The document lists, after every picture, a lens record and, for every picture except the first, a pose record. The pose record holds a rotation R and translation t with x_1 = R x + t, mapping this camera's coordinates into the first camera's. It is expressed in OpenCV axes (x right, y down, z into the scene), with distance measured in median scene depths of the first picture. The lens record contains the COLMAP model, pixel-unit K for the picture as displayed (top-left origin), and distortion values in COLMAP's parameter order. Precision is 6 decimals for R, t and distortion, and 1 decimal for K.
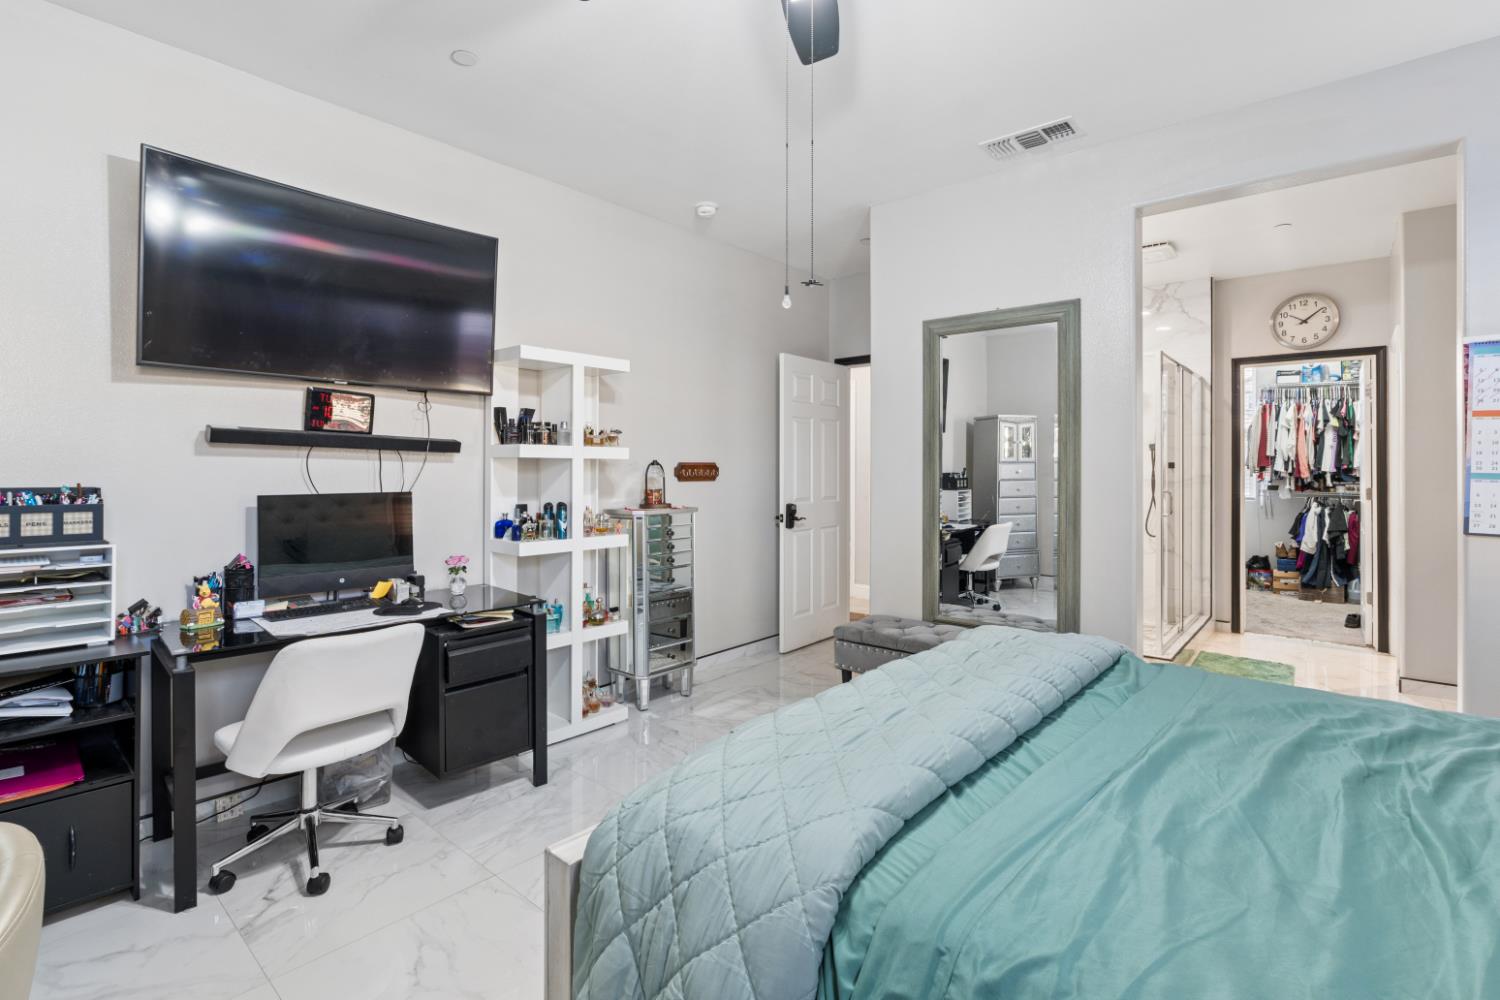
lens RADIAL K [[702.9, 0, 746.7], [0, 702.9, 468.3], [0, 0, 1]] dist [-0.013362, 0.001862]
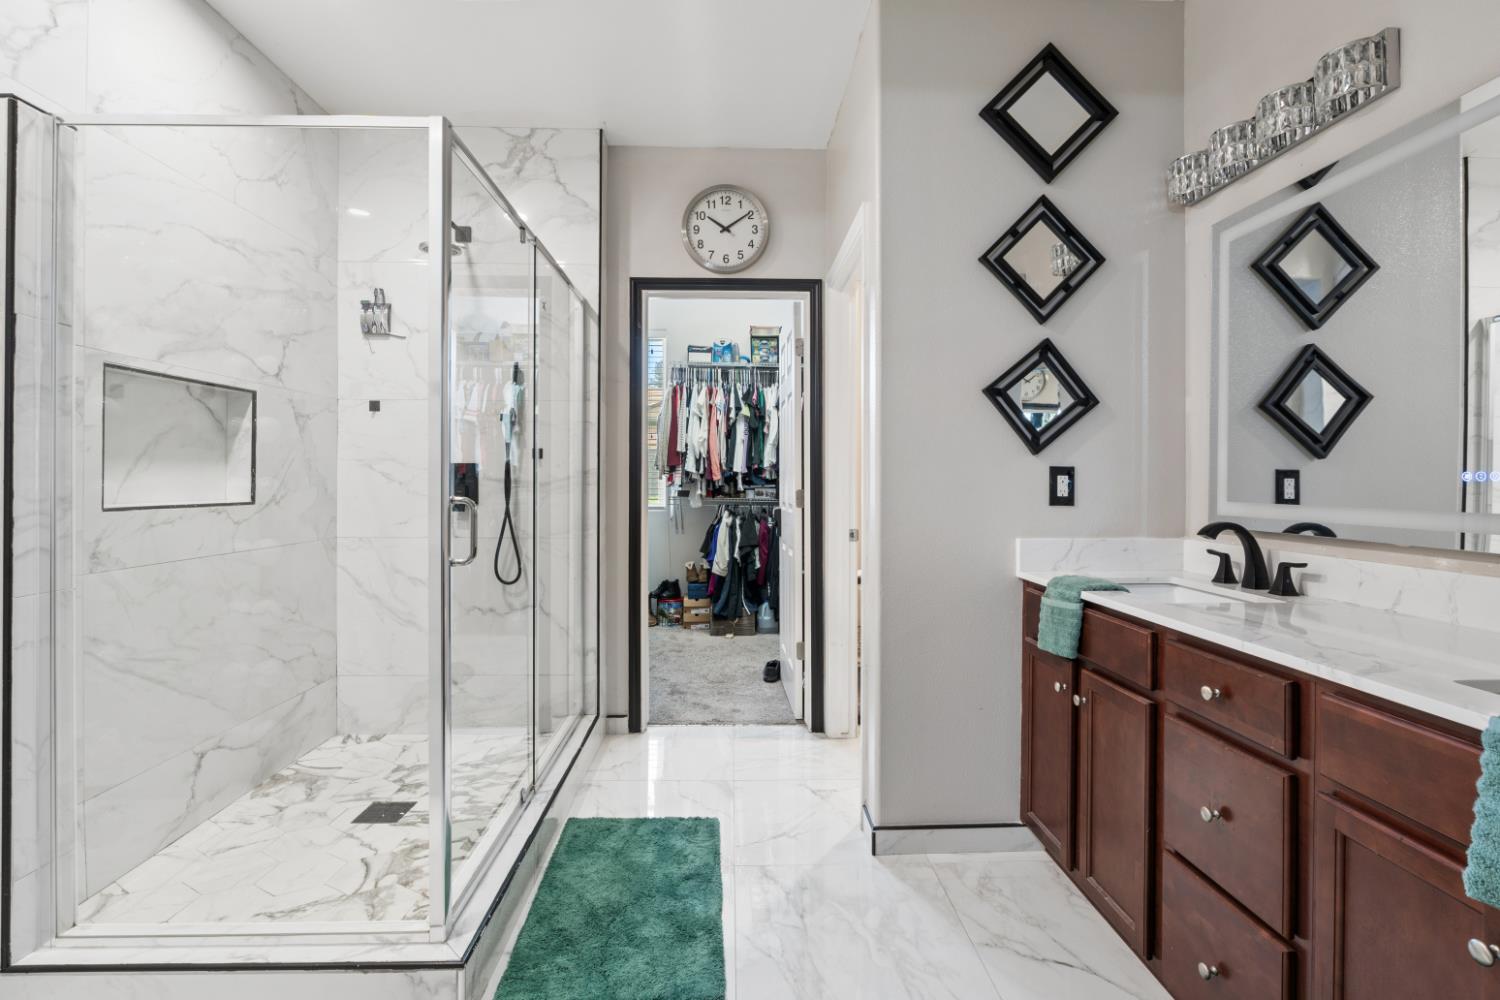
lens RADIAL K [[702.9, 0, 747.3], [0, 702.9, 482.6], [0, 0, 1]] dist [-0.013362, 0.001862]
pose [[0.738493, 0.000336, 0.674261, 0.294851], [-0.002301, 0.999995, 0.002022, 0.014772], [-0.674258, -0.003045, 0.738490, 0.395829]]
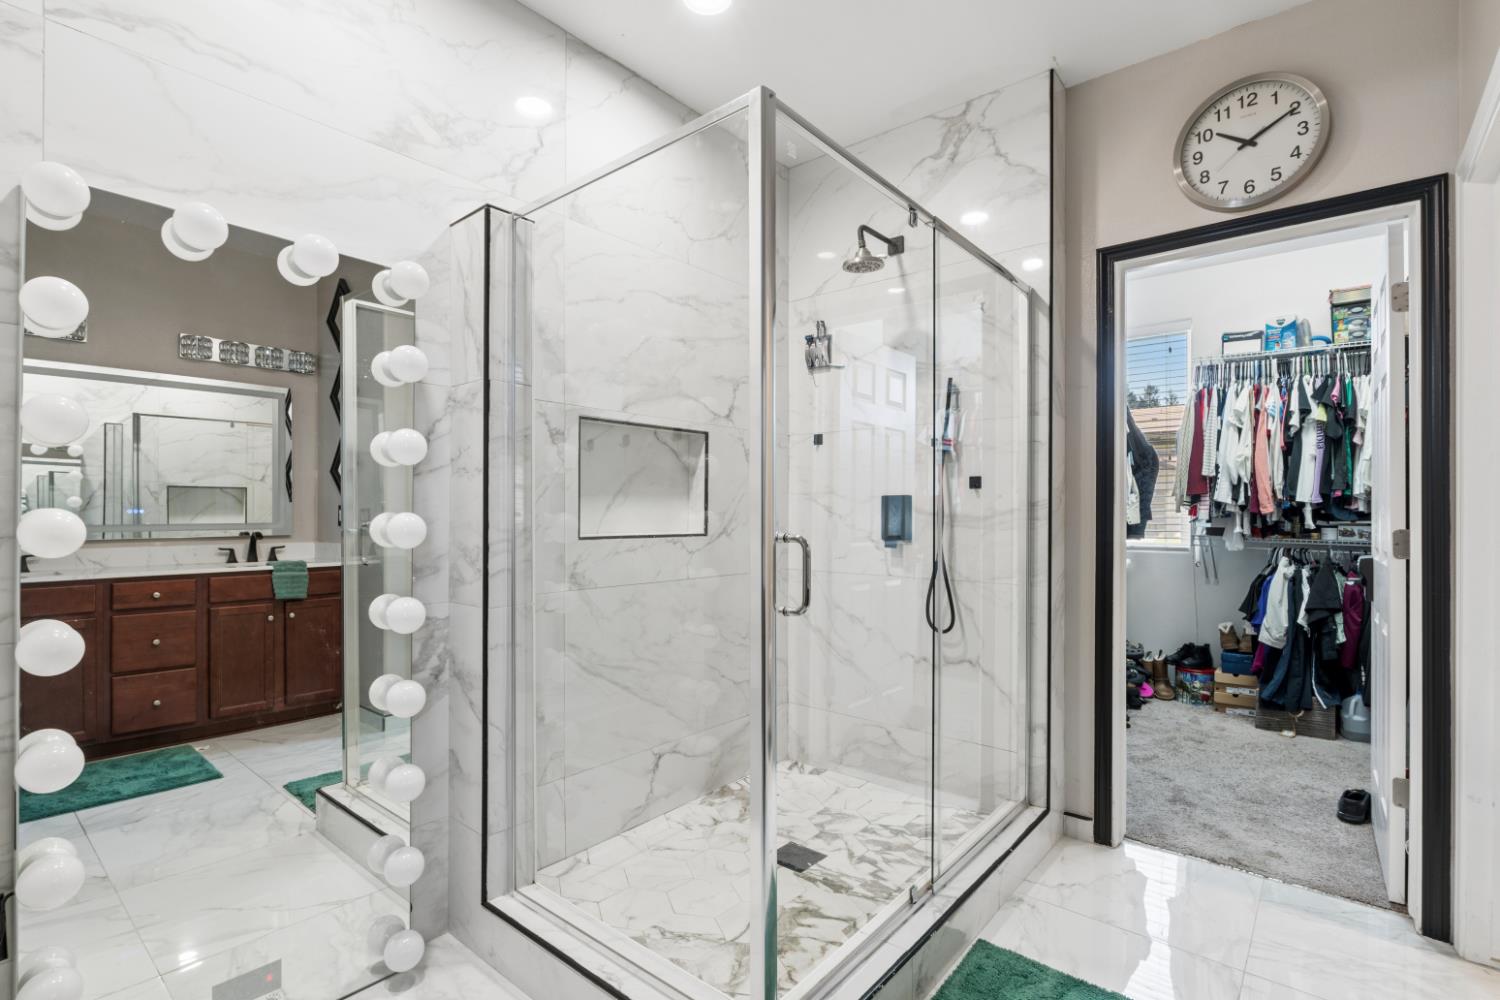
lens RADIAL K [[702.9, 0, 737.7], [0, 702.9, 515.2], [0, 0, 1]] dist [-0.013362, 0.001862]
pose [[0.999985, 0.002935, 0.004536, 0.371961], [-0.002950, 0.999991, 0.003186, 0.014412], [-0.004527, -0.003199, 0.999985, 0.439939]]
